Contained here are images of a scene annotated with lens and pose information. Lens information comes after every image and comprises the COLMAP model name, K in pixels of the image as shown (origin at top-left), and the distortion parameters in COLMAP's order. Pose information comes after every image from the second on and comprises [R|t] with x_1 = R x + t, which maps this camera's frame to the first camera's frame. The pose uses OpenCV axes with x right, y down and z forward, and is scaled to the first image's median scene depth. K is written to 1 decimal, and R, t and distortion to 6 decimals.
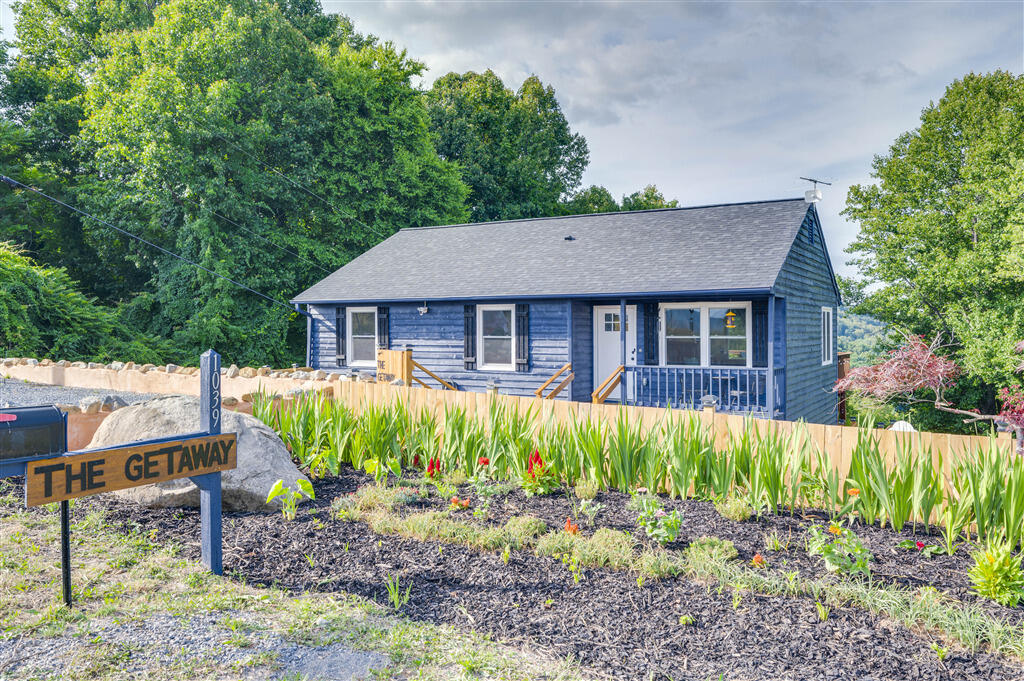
lens RADIAL K [[797.6, 0, 512.0], [0, 797.6, 340.5], [0, 0, 1]] dist [0.000768, -0.005570]
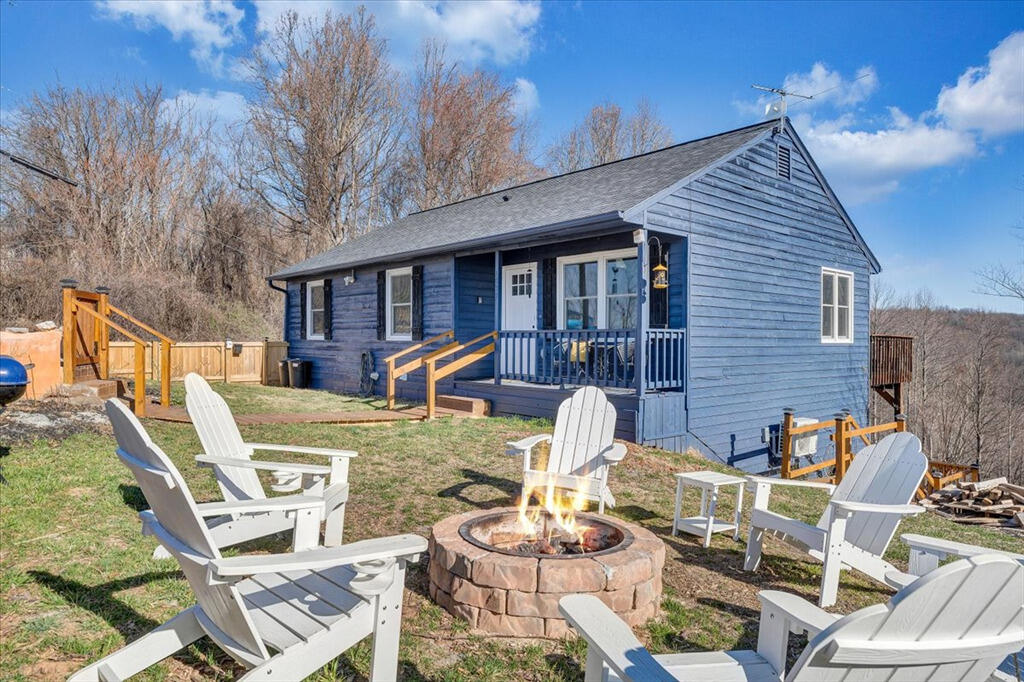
lens RADIAL K [[639.8, 0, 512.0], [0, 639.8, 341.0], [0, 0, 1]] dist [0.000858, -0.000161]
pose [[0.950047, 0.005726, -0.312055, 0.292658], [-0.010747, 0.999839, -0.014371, 0.041707], [0.311923, 0.017007, 0.949955, 0.304562]]
